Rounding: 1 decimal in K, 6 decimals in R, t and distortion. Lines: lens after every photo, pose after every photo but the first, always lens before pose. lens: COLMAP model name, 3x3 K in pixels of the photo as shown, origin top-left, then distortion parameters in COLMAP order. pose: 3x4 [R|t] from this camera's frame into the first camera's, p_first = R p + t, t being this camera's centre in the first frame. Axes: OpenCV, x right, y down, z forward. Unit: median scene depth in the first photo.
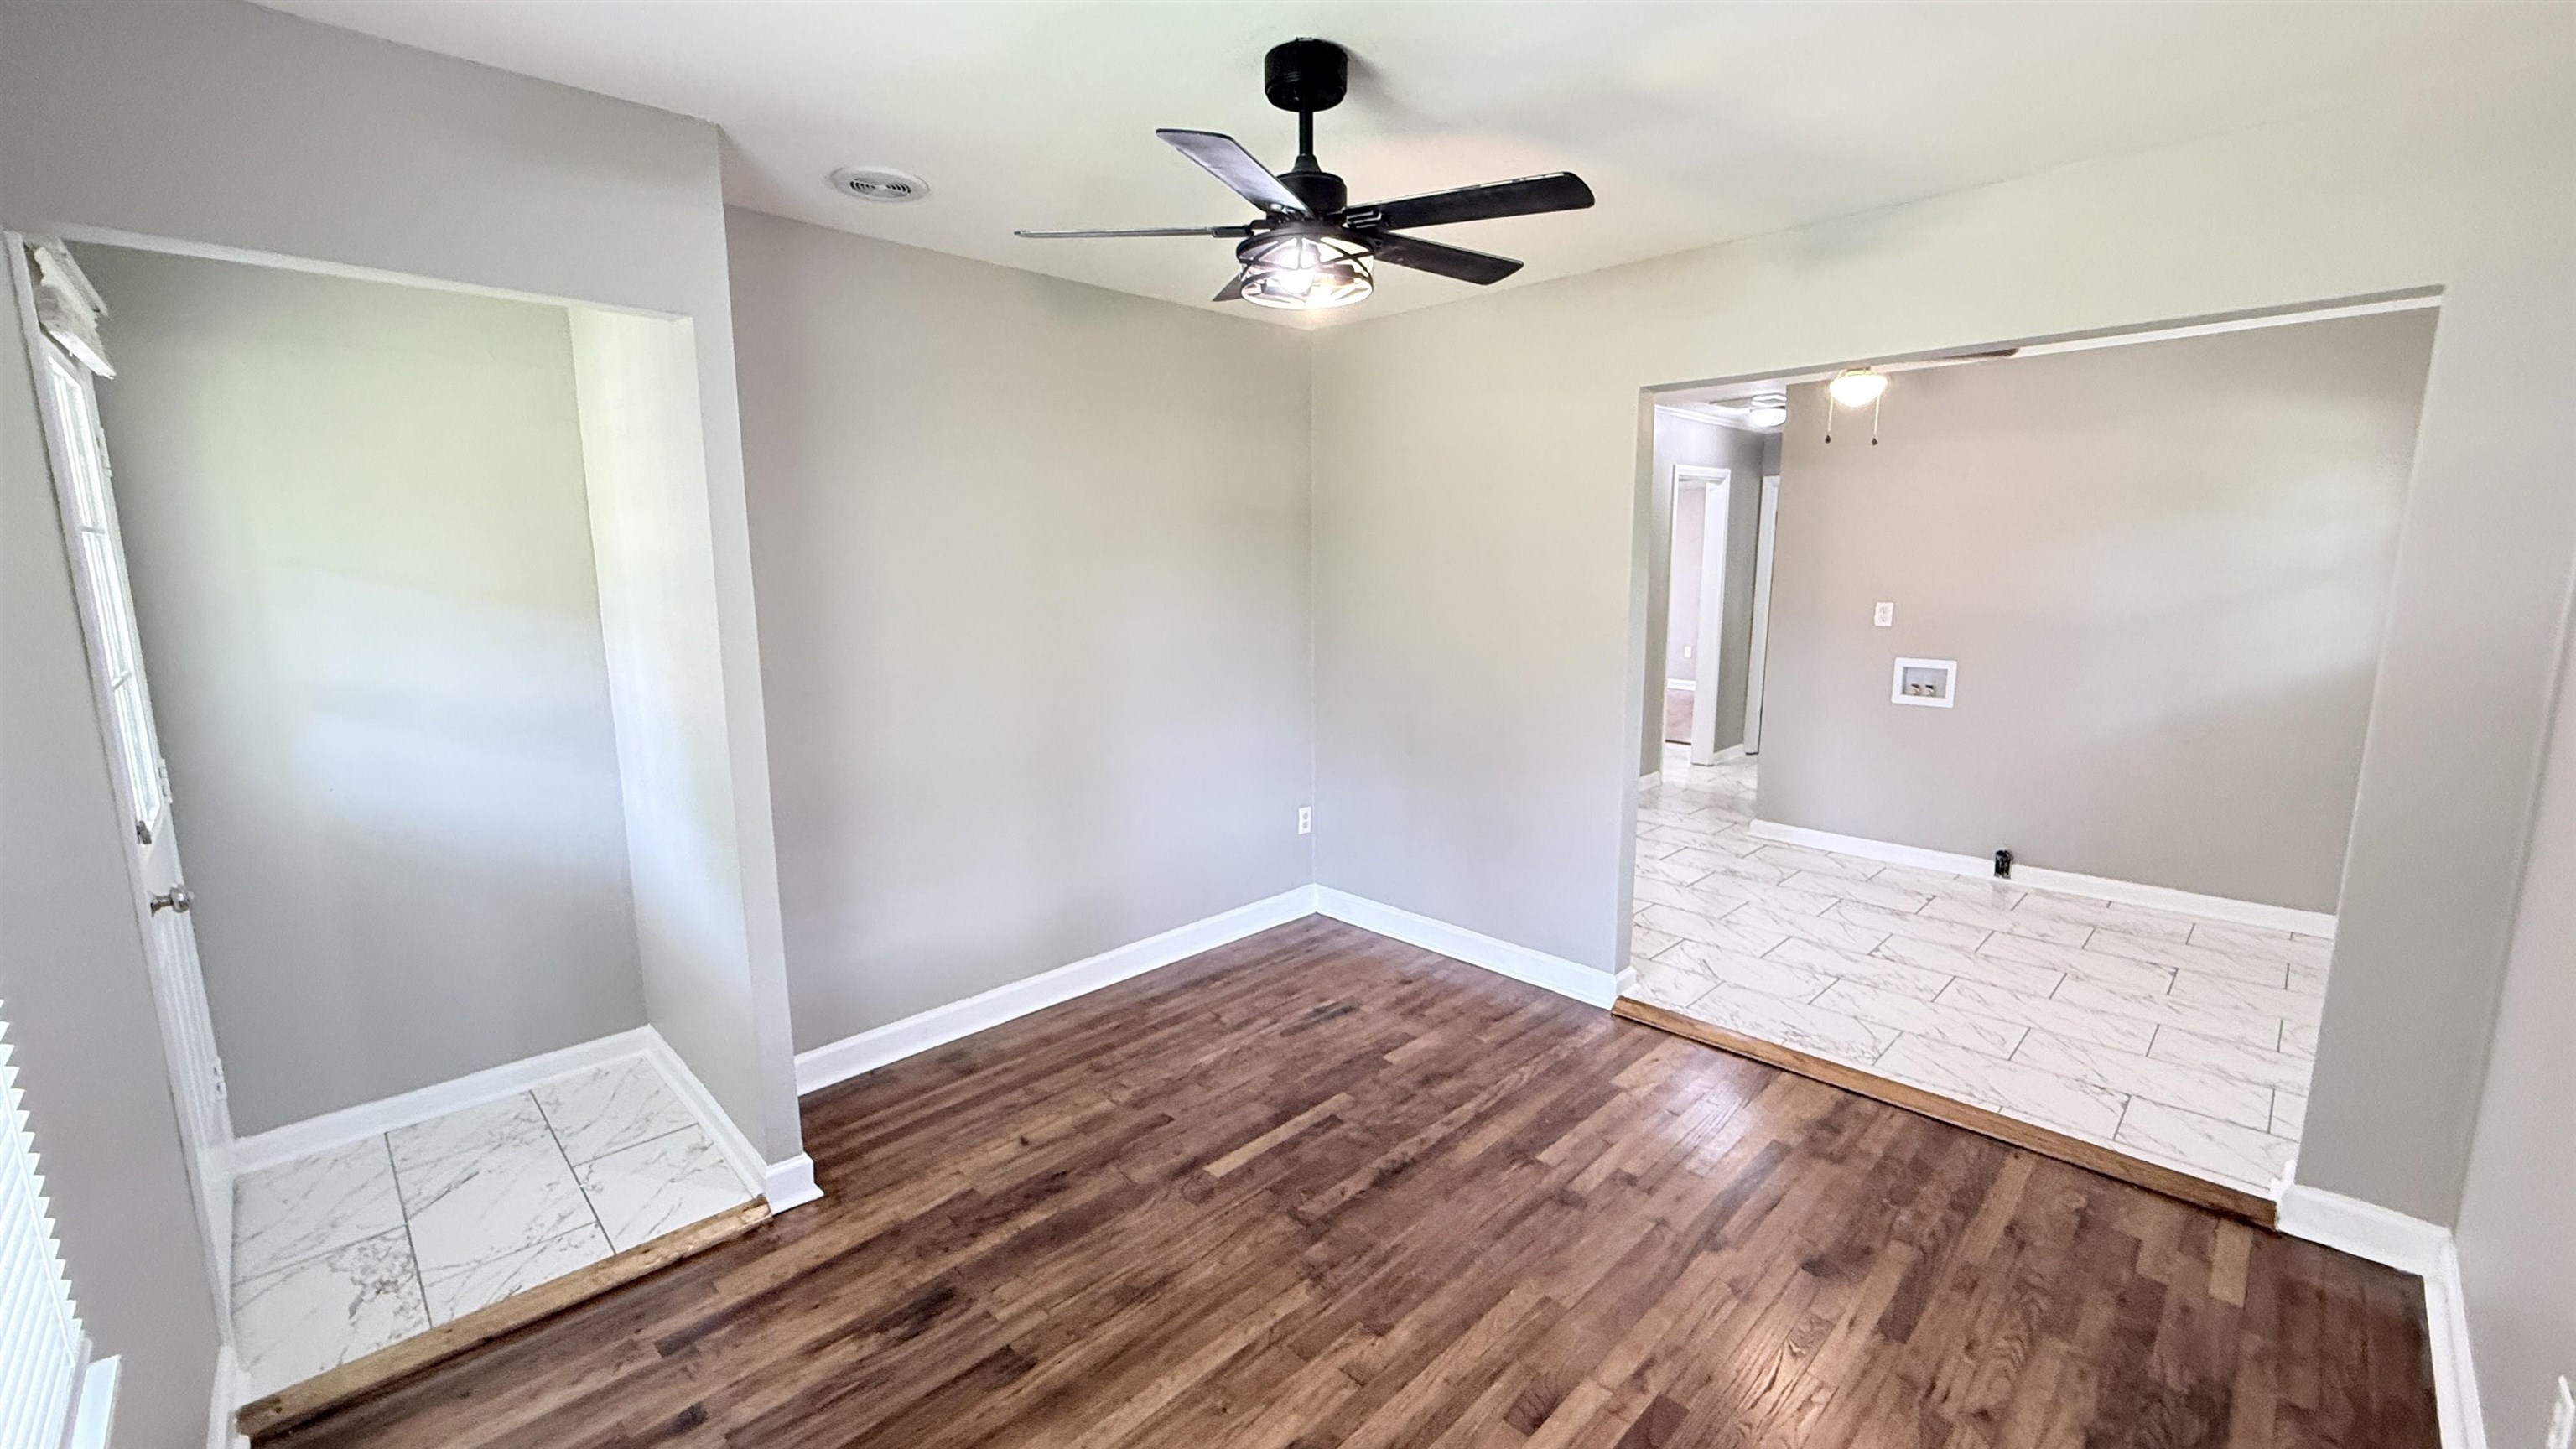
lens RADIAL K [[1017.4, 0, 1269.9], [0, 1017.4, 729.7], [0, 0, 1]] dist [0.000832, 0.000819]
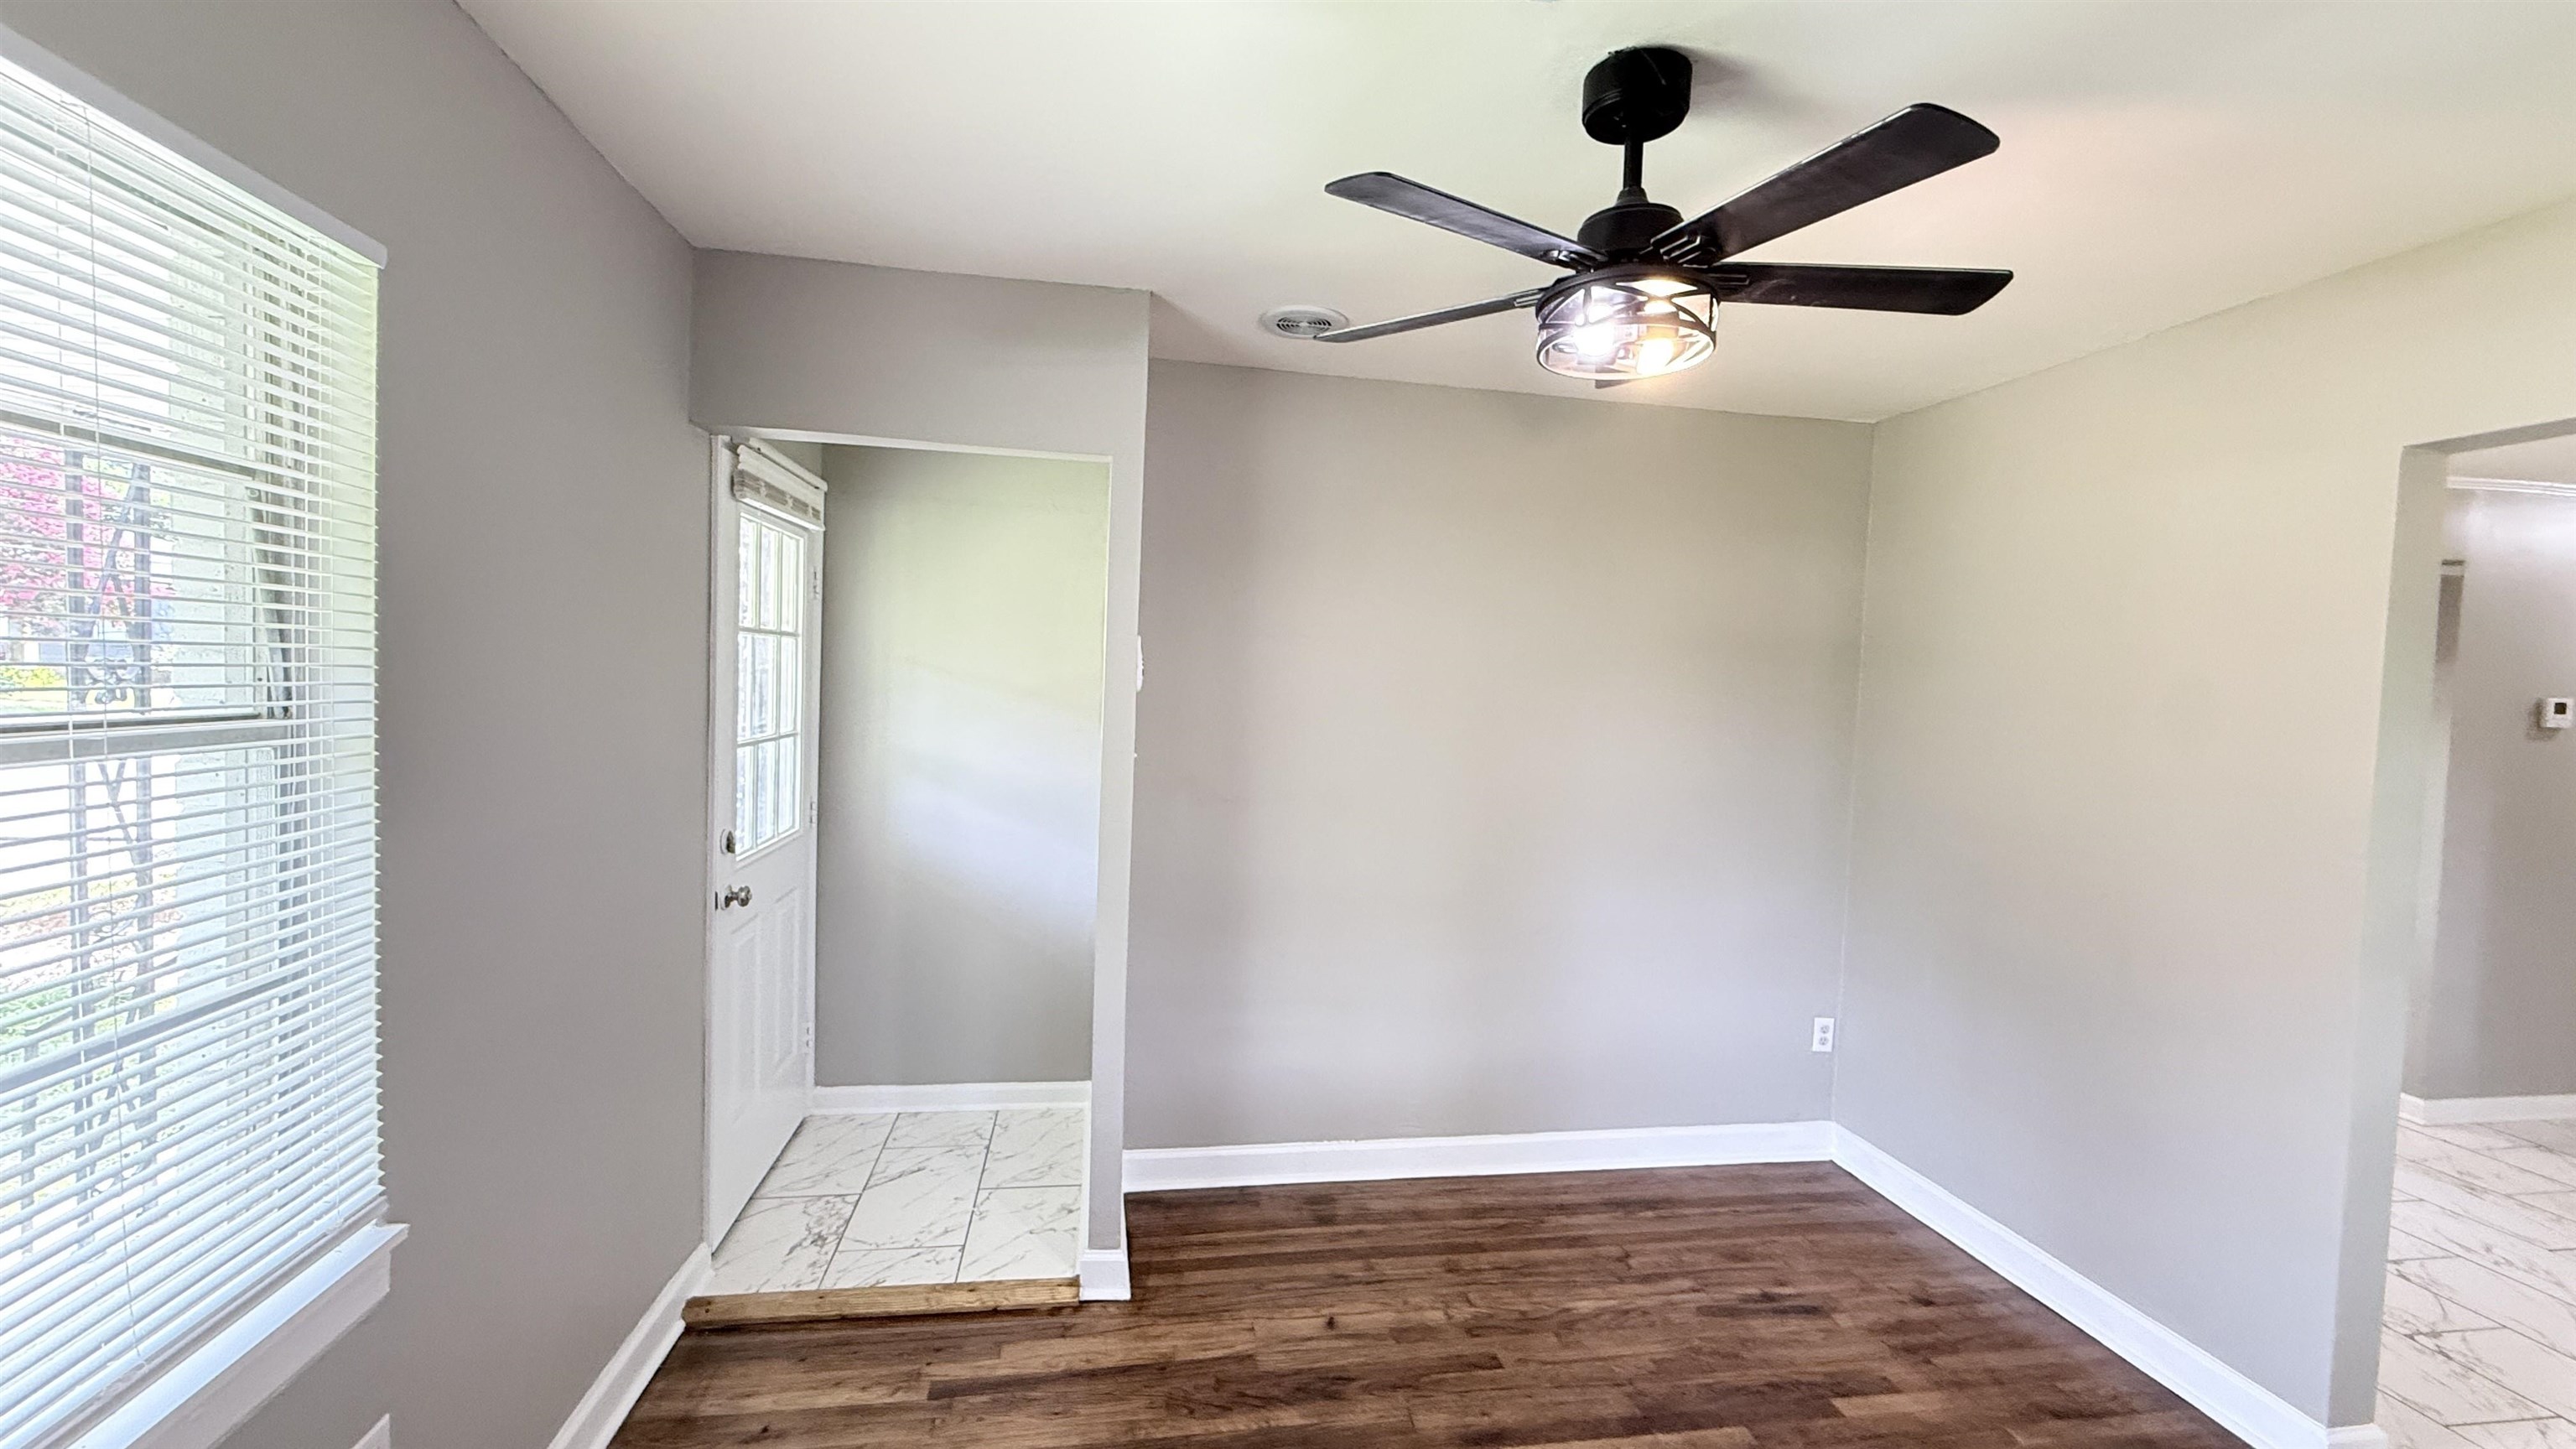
lens RADIAL K [[1017.4, 0, 1277.7], [0, 1017.4, 732.6], [0, 0, 1]] dist [0.000832, 0.000819]
pose [[0.821360, 0.066696, -0.566497, 0.193522], [-0.138685, 0.986690, -0.084911, -0.023717], [0.553293, 0.148307, 0.819678, 0.168364]]
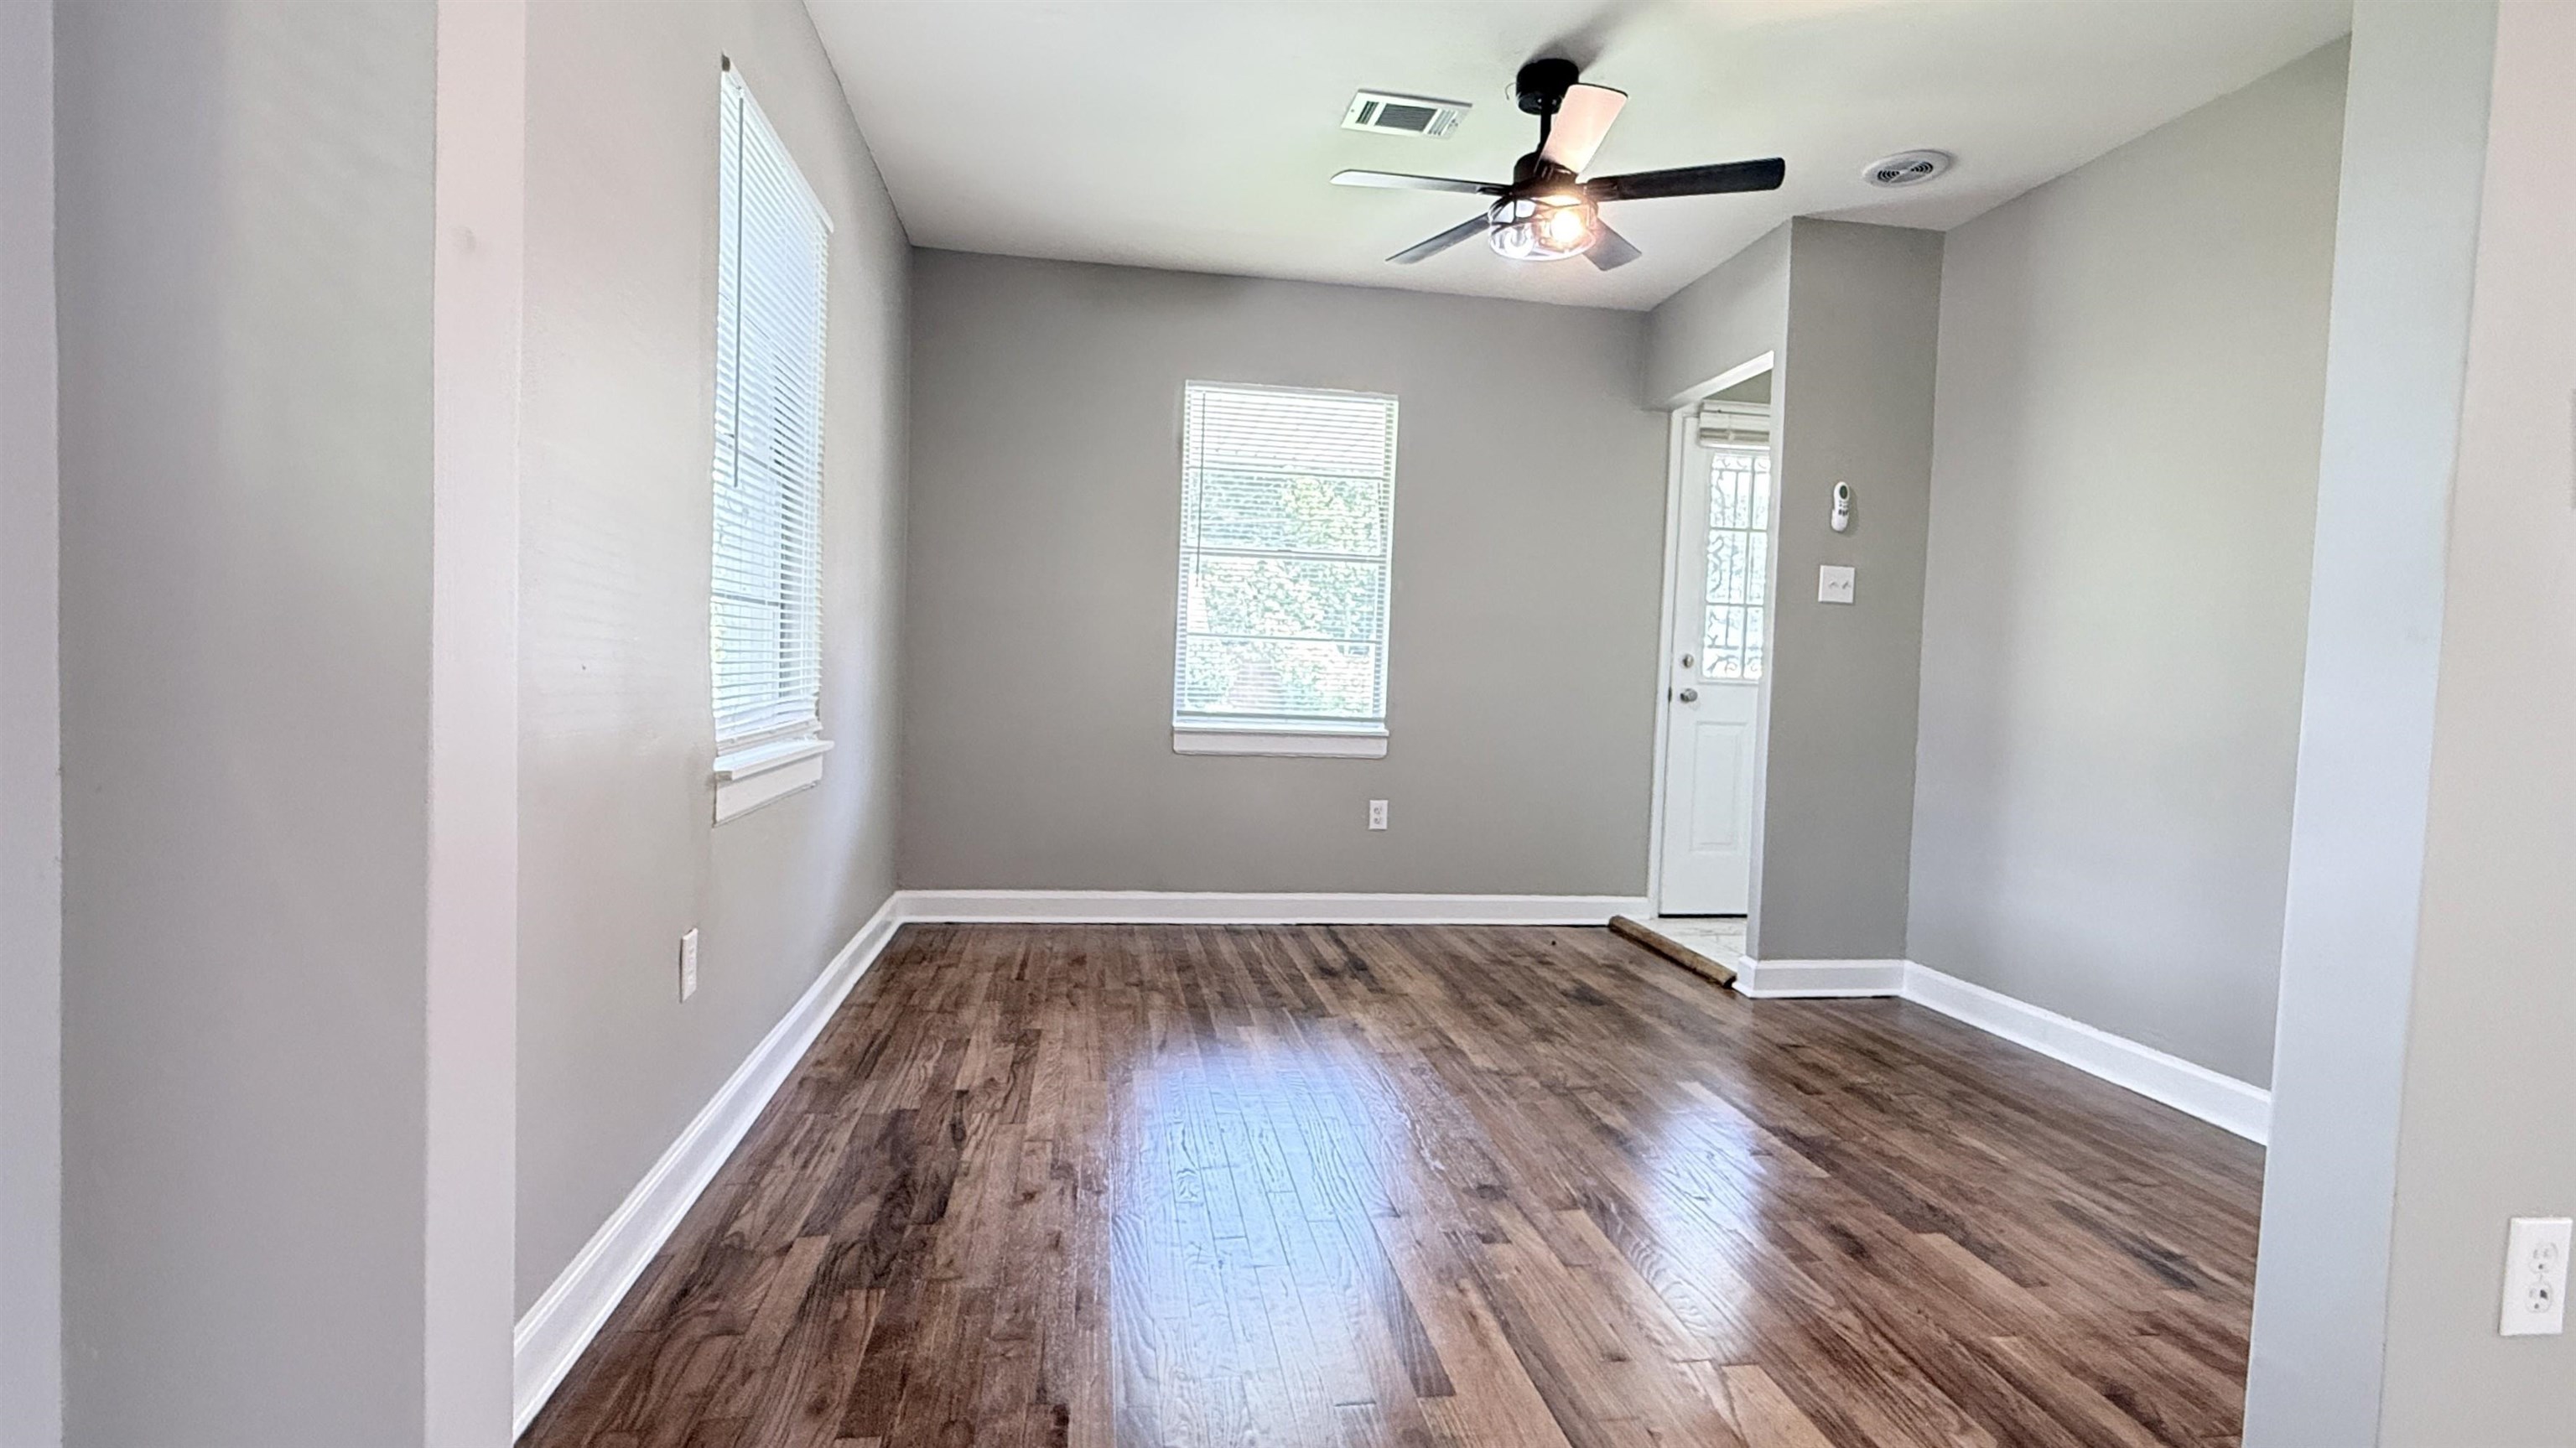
lens RADIAL K [[1154.5, 0, 1293.9], [0, 1154.5, 706.4], [0, 0, 1]] dist [-0.005636, -0.001289]
pose [[-0.568768, 0.012523, -0.822403, 1.006451], [-0.166939, 0.977314, 0.130336, 0.005762], [0.805378, 0.211423, -0.553775, 1.180301]]
